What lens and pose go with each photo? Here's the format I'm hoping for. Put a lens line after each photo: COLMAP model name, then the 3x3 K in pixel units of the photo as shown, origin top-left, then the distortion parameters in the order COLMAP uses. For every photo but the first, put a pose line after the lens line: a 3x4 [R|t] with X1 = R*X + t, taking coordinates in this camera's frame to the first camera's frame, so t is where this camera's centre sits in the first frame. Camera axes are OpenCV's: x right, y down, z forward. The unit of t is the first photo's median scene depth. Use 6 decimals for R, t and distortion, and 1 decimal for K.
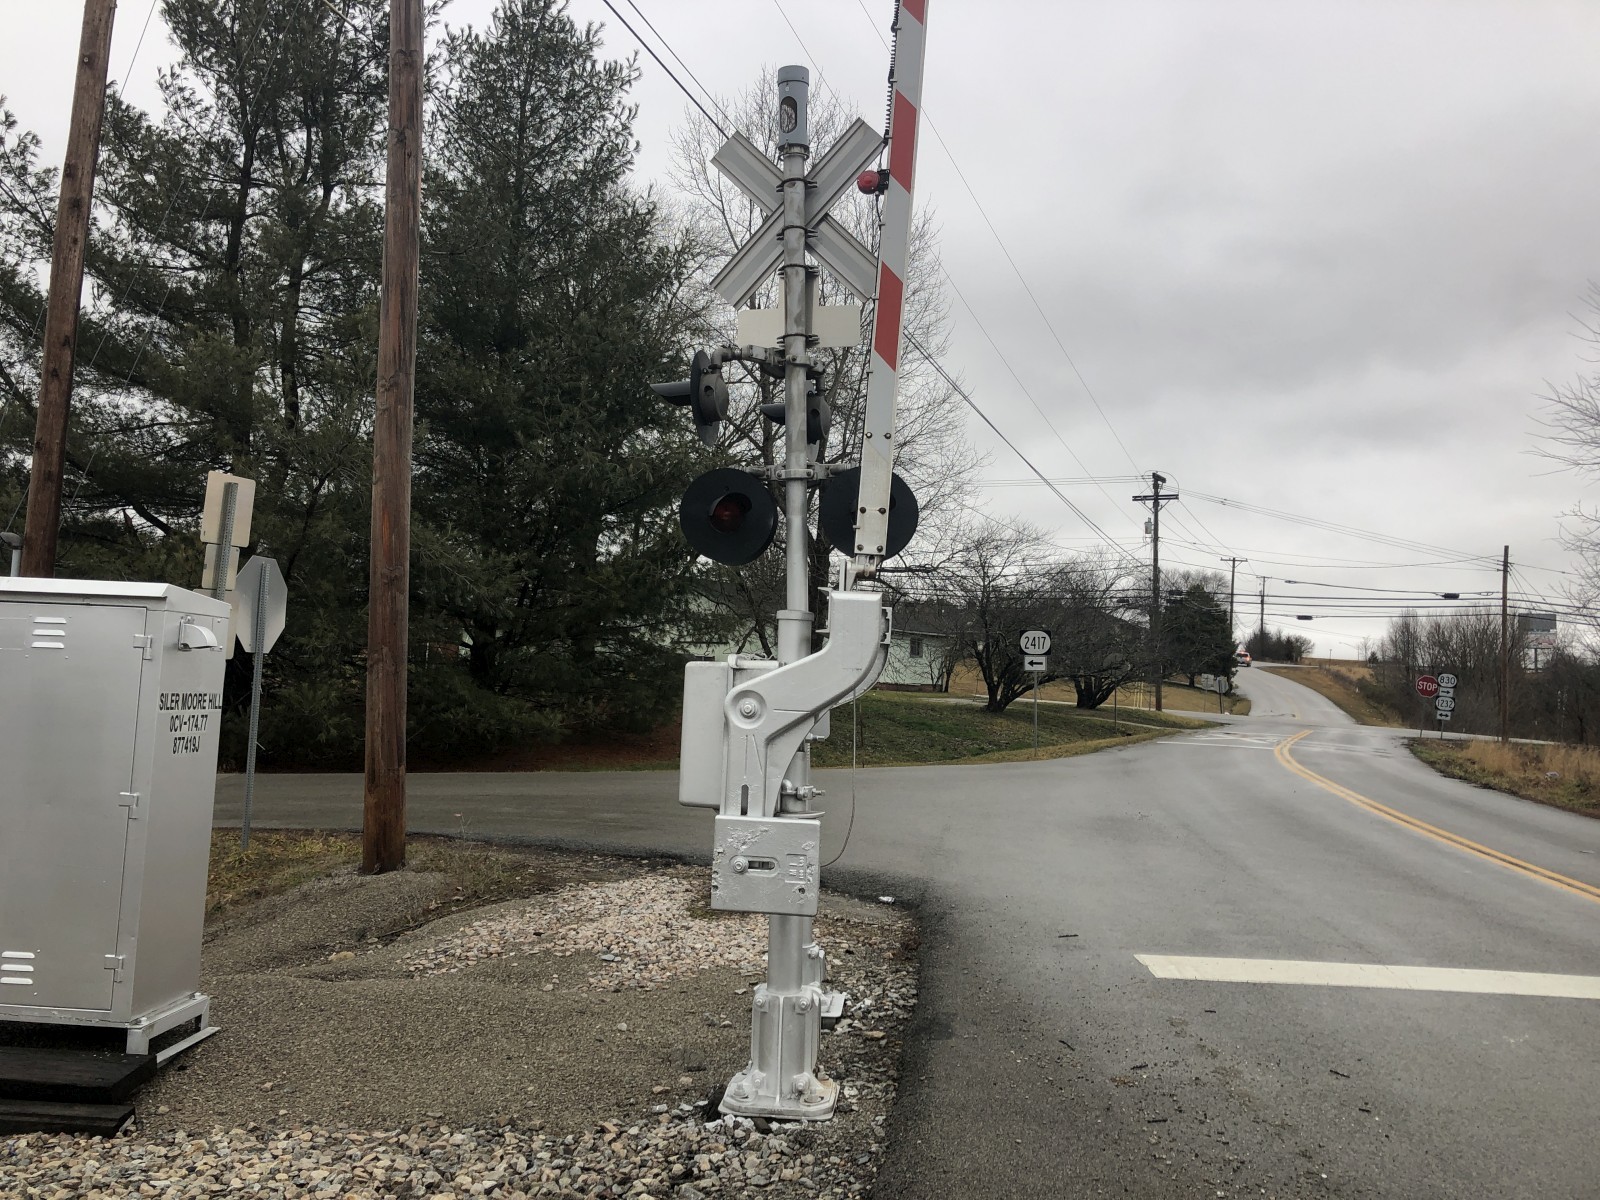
lens RADIAL K [[1306.8, 0, 790.8], [0, 1306.8, 563.1], [0, 0, 1]] dist [0.046905, -0.049483]
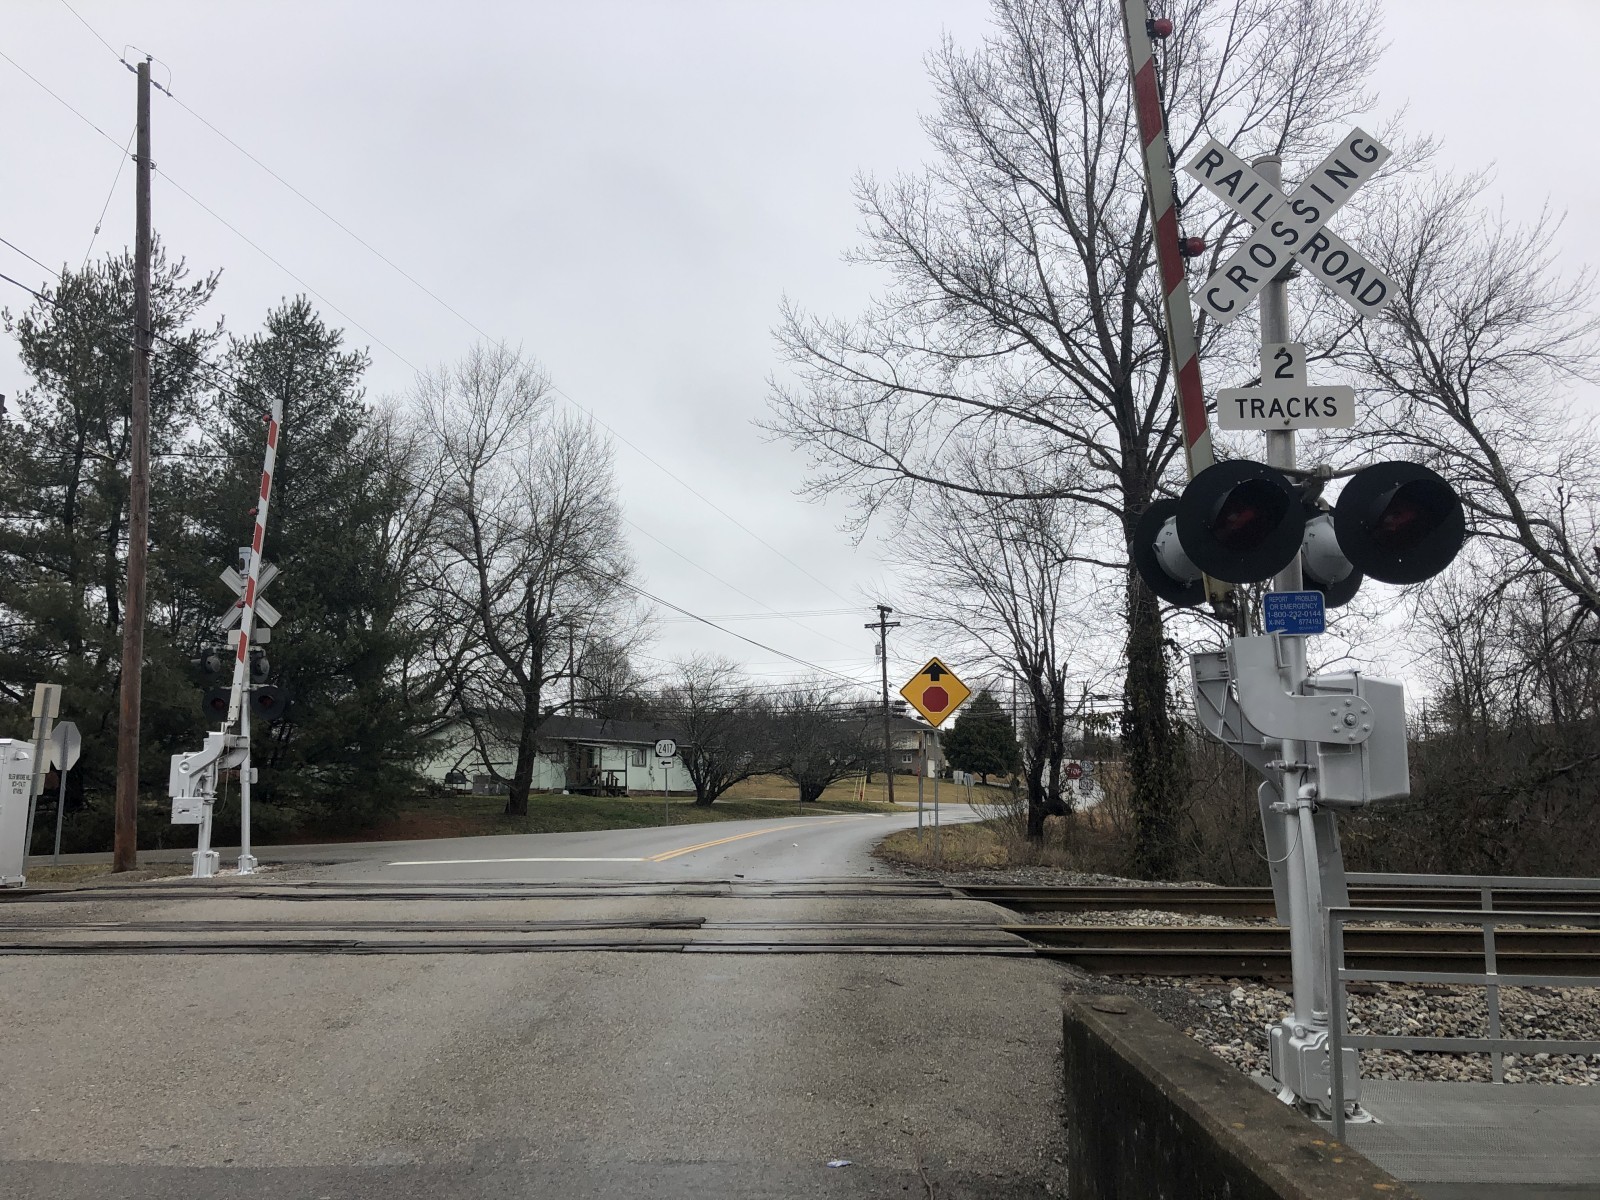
lens RADIAL K [[1306.8, 0, 789.0], [0, 1306.8, 579.5], [0, 0, 1]] dist [0.046905, -0.049483]
pose [[0.996207, -0.035168, 0.079587, 0.253874], [0.041210, 0.996287, -0.075595, -0.010921], [-0.076633, 0.078588, 0.993957, -0.514671]]
